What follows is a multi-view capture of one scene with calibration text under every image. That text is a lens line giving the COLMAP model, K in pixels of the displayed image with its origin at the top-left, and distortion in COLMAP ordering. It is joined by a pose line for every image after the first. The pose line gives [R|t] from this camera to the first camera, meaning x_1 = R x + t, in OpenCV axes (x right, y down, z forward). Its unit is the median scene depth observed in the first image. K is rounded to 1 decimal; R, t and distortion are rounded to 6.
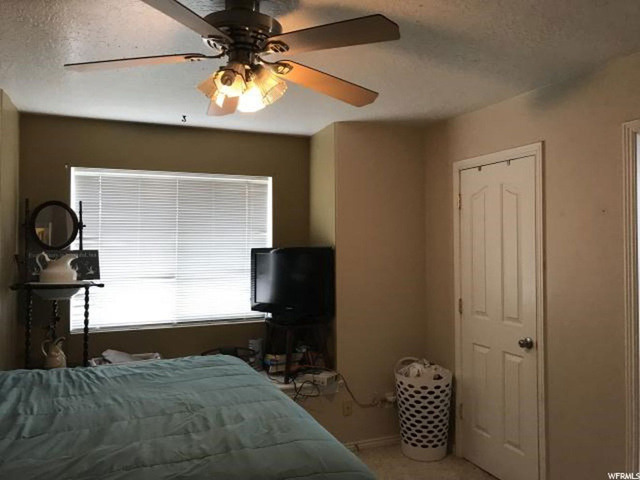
lens RADIAL K [[534.9, 0, 320.0], [0, 534.9, 240.0], [0, 0, 1]] dist [0.002529, -0.000147]
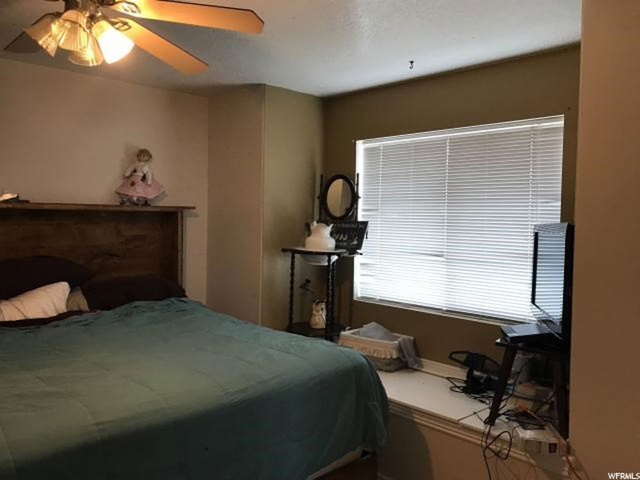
lens RADIAL K [[522.5, 0, 319.8], [0, 522.5, 249.4], [0, 0, 1]] dist [0.003361, -0.008567]
pose [[0.352168, 0.068706, -0.933412, 0.451699], [-0.012765, 0.997562, 0.068612, 0.005069], [0.935850, -0.012248, 0.352186, 0.551853]]
